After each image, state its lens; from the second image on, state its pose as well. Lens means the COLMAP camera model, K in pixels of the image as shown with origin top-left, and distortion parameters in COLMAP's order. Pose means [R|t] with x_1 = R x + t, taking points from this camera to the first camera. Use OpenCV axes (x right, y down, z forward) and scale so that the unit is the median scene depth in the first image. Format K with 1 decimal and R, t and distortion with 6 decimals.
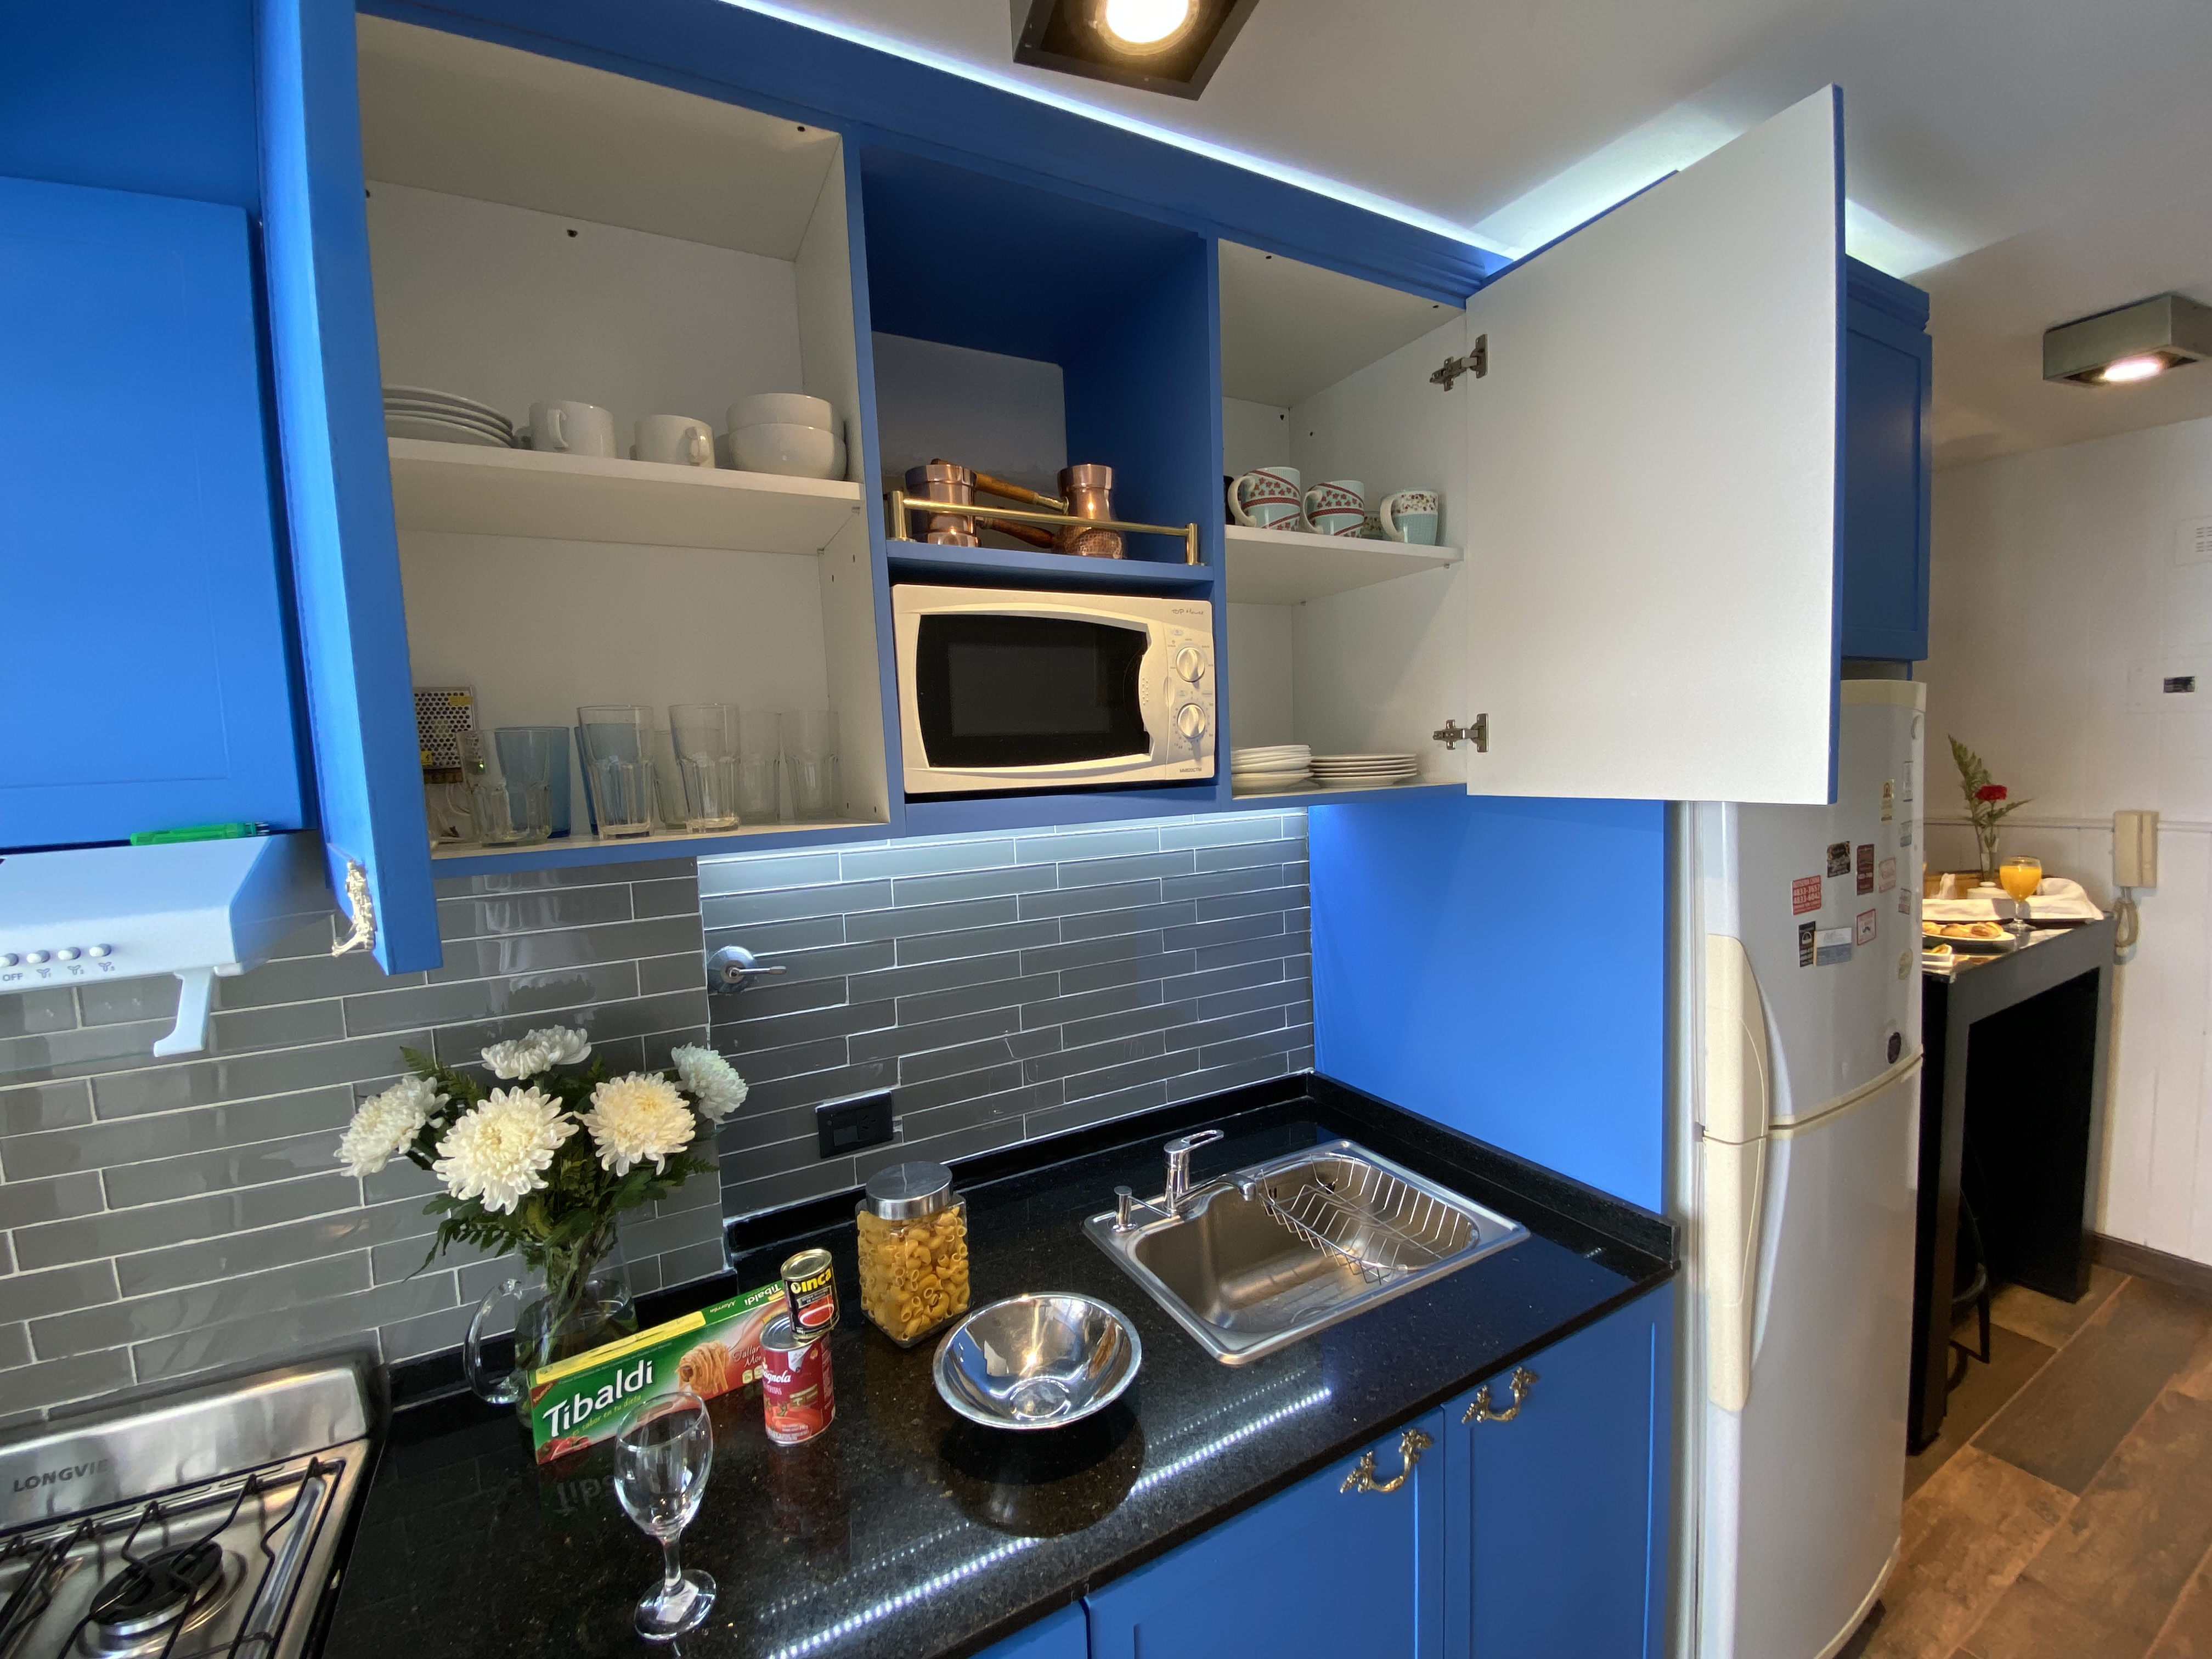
lens RADIAL K [[911.8, 0, 1106.0], [0, 911.8, 829.5], [0, 0, 1]] dist [0.001319, -0.015811]
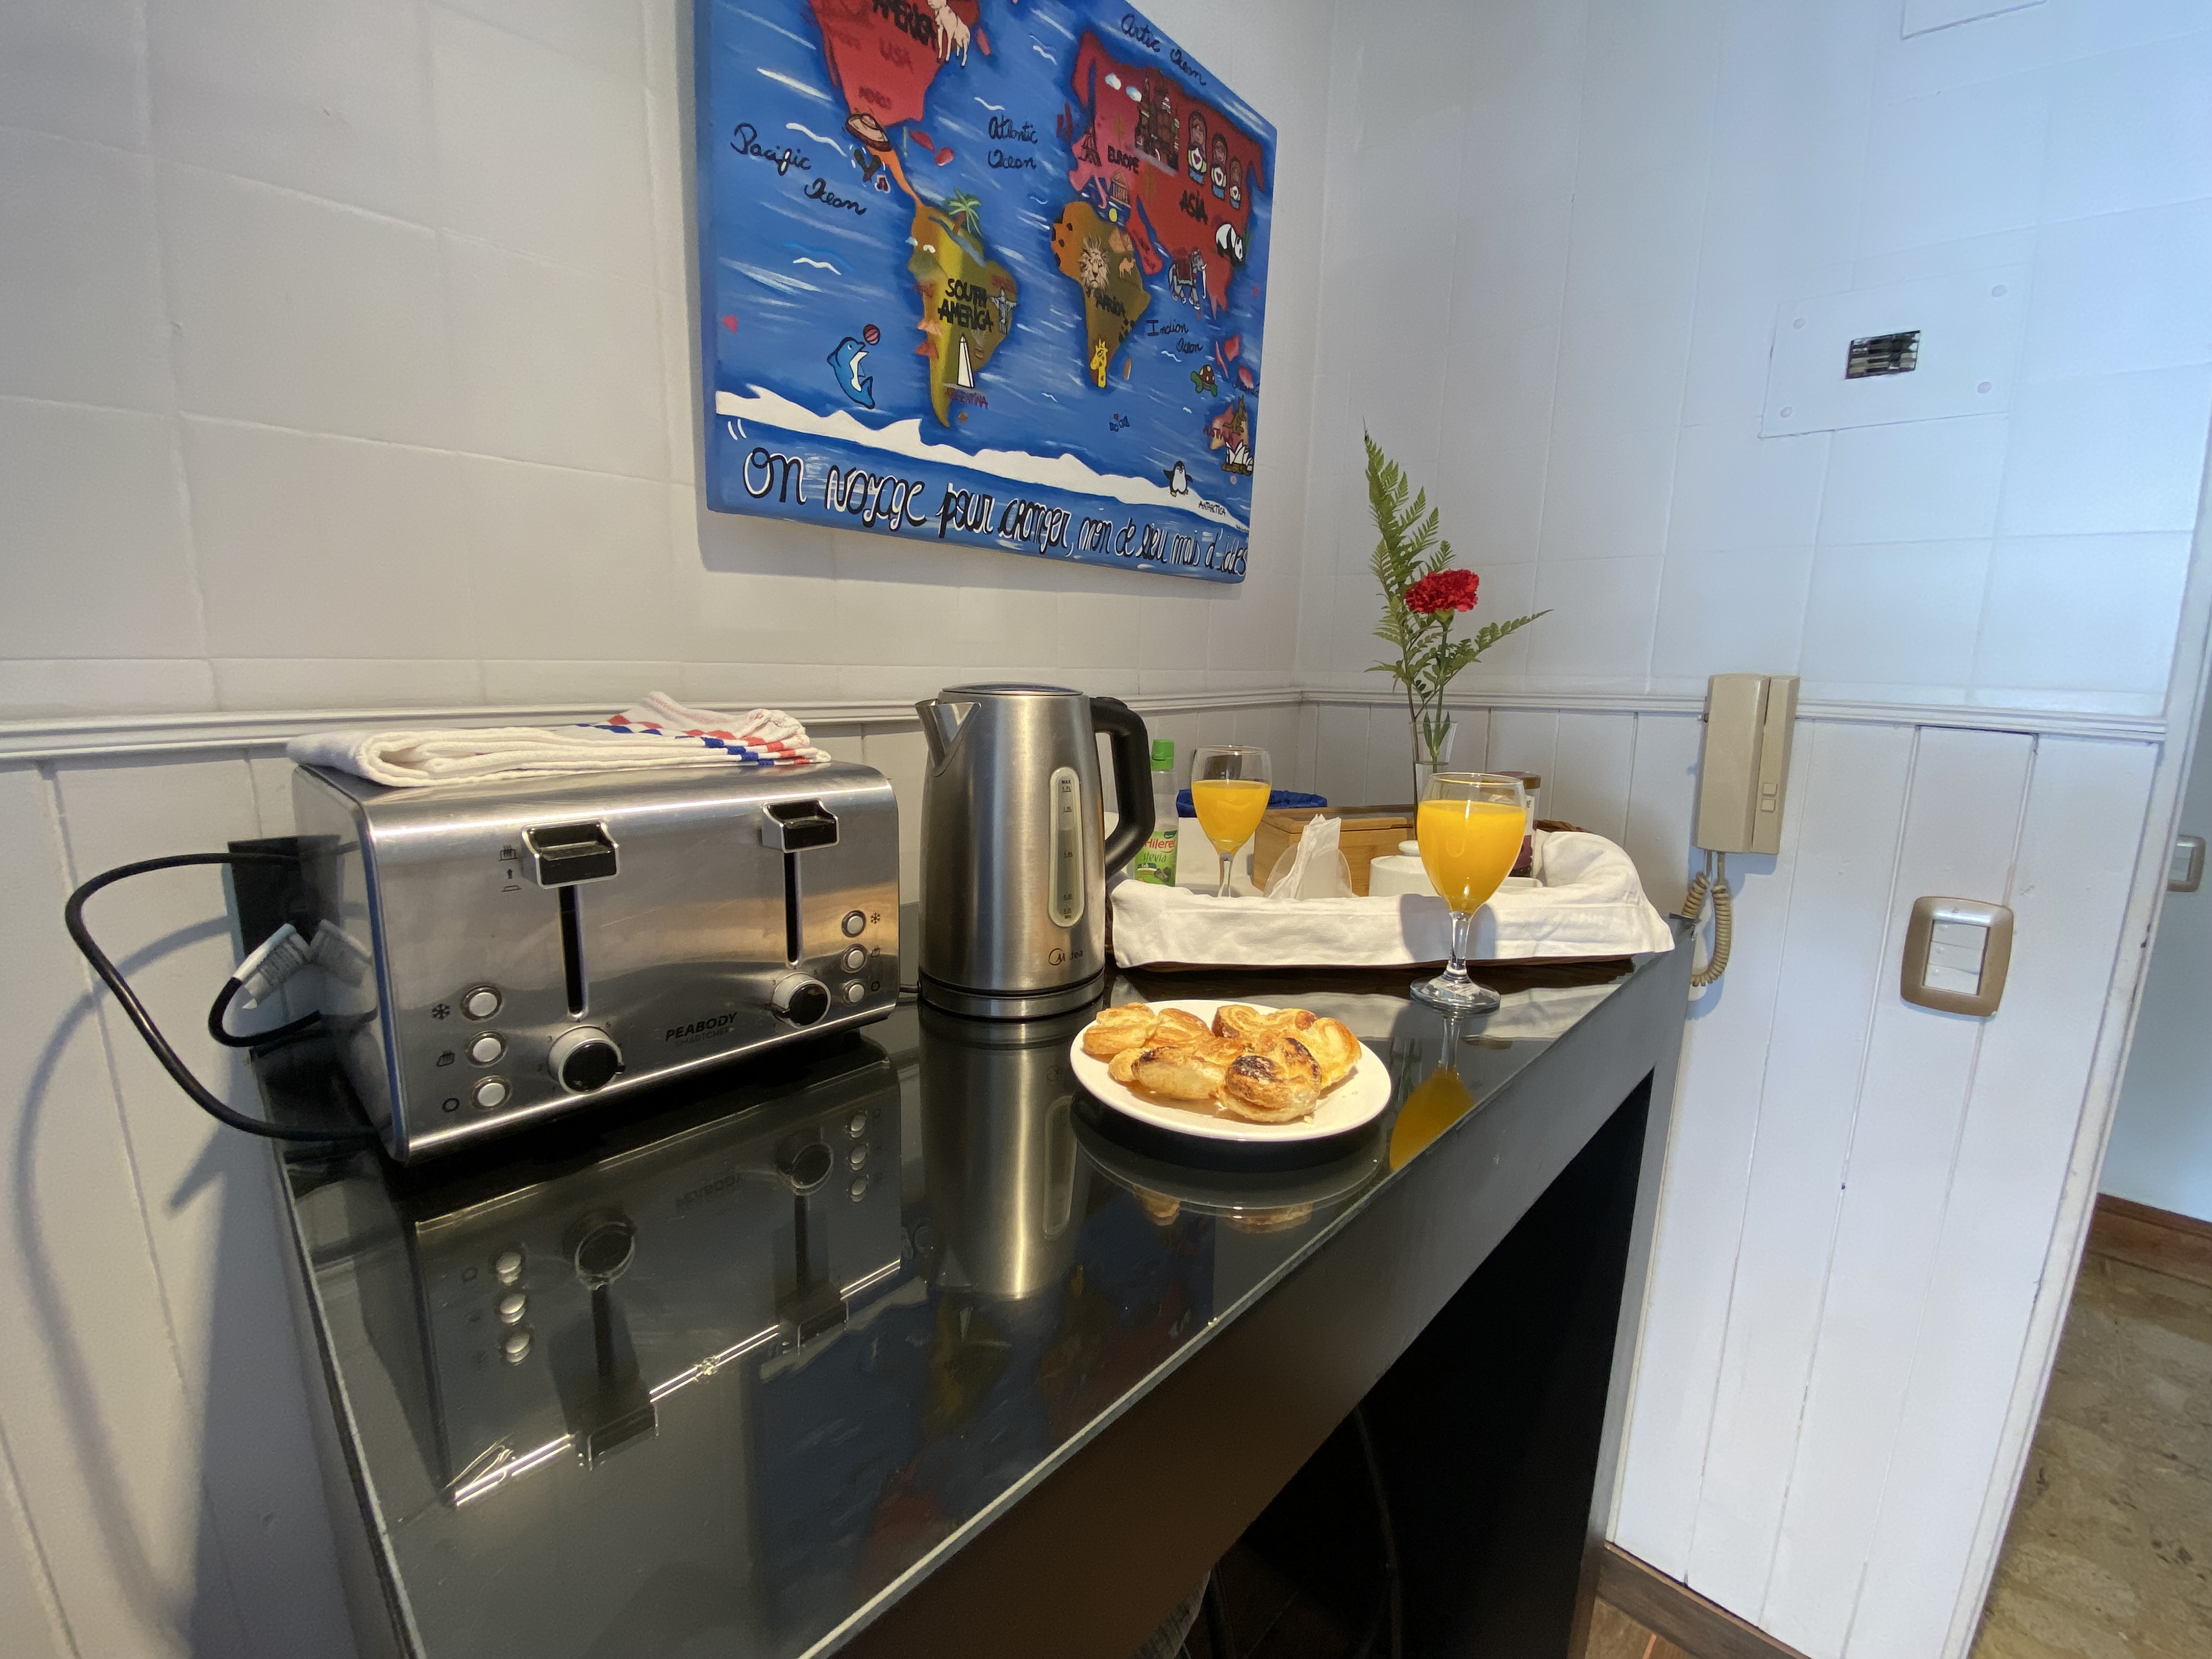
lens RADIAL K [[911.8, 0, 1106.0], [0, 911.8, 829.5], [0, 0, 1]] dist [0.001319, -0.015811]
pose [[0.949274, 0.004880, 0.314413, 0.770099], [-0.037108, 0.994631, 0.096599, 0.024119], [-0.312254, -0.103366, 0.944359, 0.714789]]
